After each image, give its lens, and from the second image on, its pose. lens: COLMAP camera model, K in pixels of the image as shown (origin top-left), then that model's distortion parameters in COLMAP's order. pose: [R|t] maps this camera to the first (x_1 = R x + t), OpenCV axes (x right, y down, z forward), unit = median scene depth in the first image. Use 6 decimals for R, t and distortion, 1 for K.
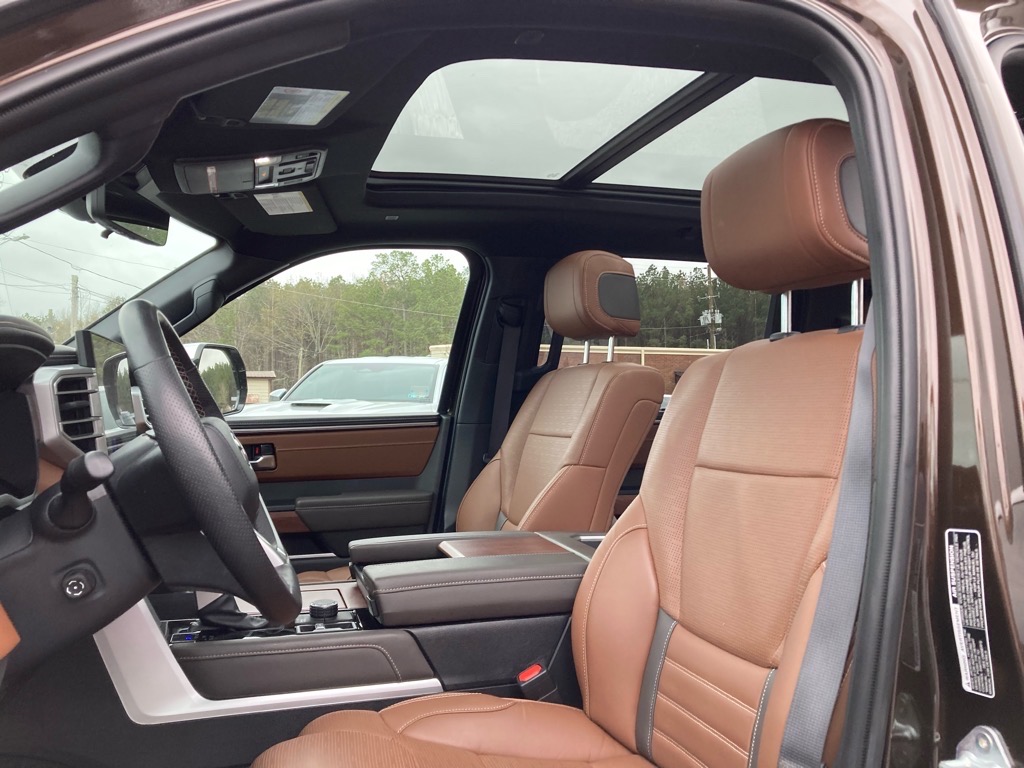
lens RADIAL K [[845.9, 0, 514.5], [0, 845.9, 391.8], [0, 0, 1]] dist [0.014706, 0.003636]
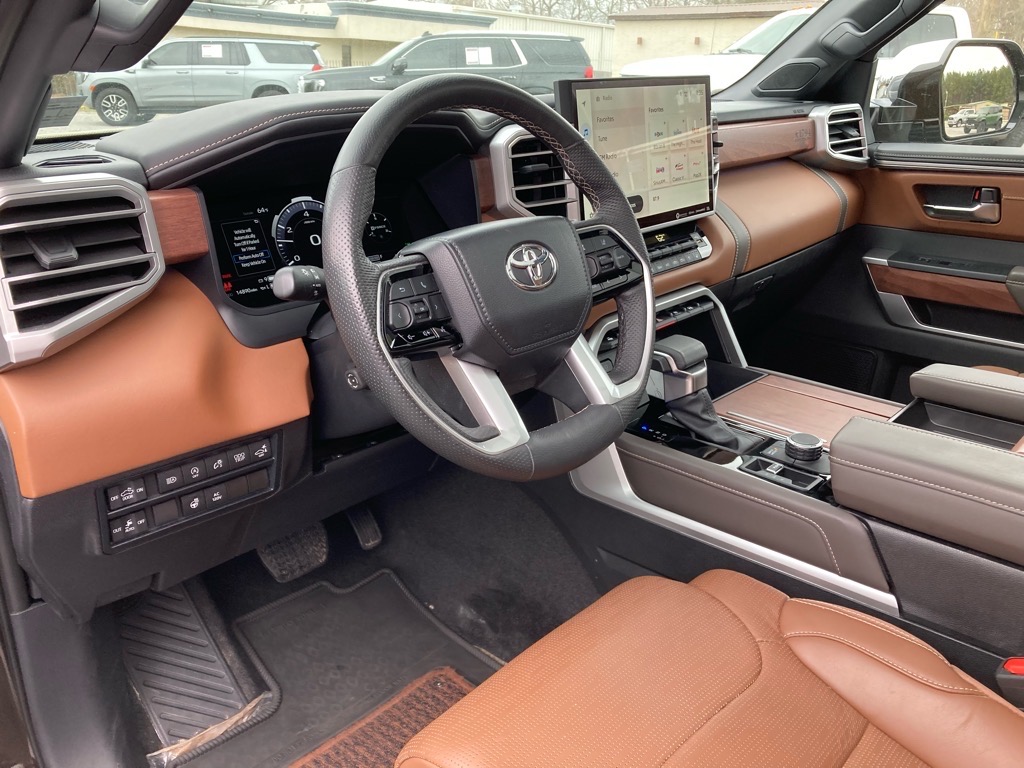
lens RADIAL K [[845.9, 0, 514.5], [0, 845.9, 391.8], [0, 0, 1]] dist [0.014706, 0.003636]
pose [[0.505421, 0.317463, -0.802351, 0.271385], [0.005184, 0.928726, 0.370732, -0.091140], [0.862857, -0.191535, 0.467752, 0.431763]]
